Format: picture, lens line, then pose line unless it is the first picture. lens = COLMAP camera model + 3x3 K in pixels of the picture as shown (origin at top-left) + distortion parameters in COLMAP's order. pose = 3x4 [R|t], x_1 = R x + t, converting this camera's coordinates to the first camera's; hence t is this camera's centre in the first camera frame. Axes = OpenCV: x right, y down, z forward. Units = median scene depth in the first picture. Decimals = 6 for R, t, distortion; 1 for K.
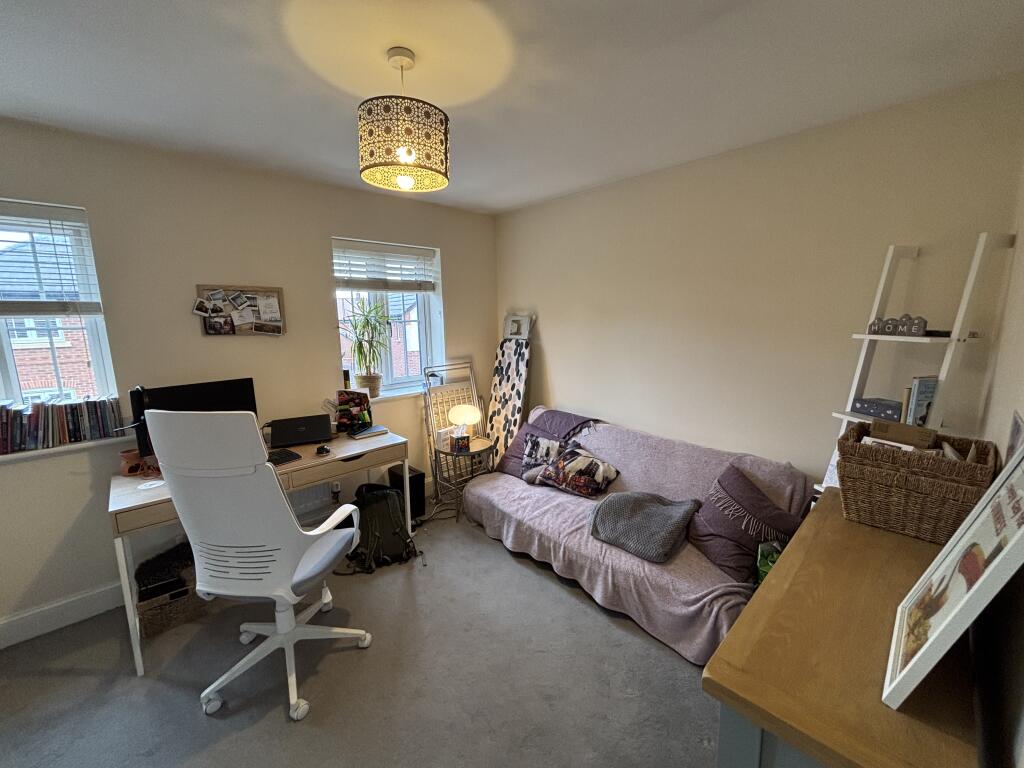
lens RADIAL K [[412.1, 0, 512.0], [0, 412.1, 384.0], [0, 0, 1]] dist [0.005677, 0.000502]
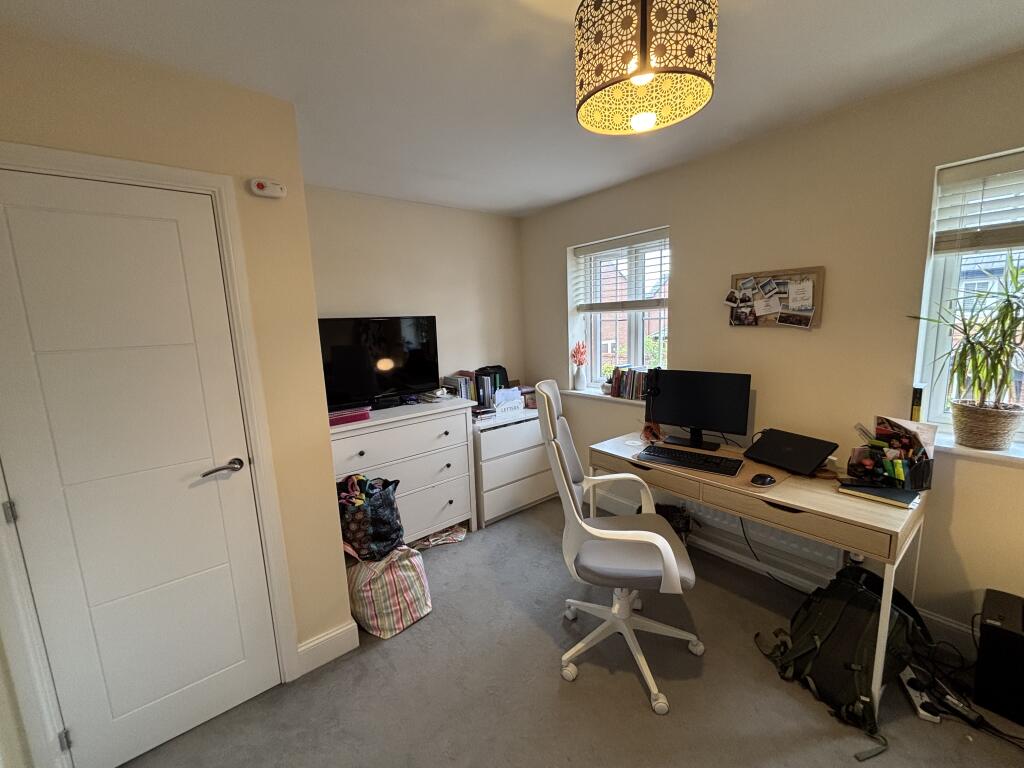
lens RADIAL K [[412.1, 0, 512.0], [0, 412.1, 384.0], [0, 0, 1]] dist [0.005677, 0.000502]
pose [[-0.083864, 0.188848, -0.978419, 0.306341], [-0.111516, 0.973931, 0.197540, -0.115542], [0.990218, 0.125675, -0.060618, 0.537573]]
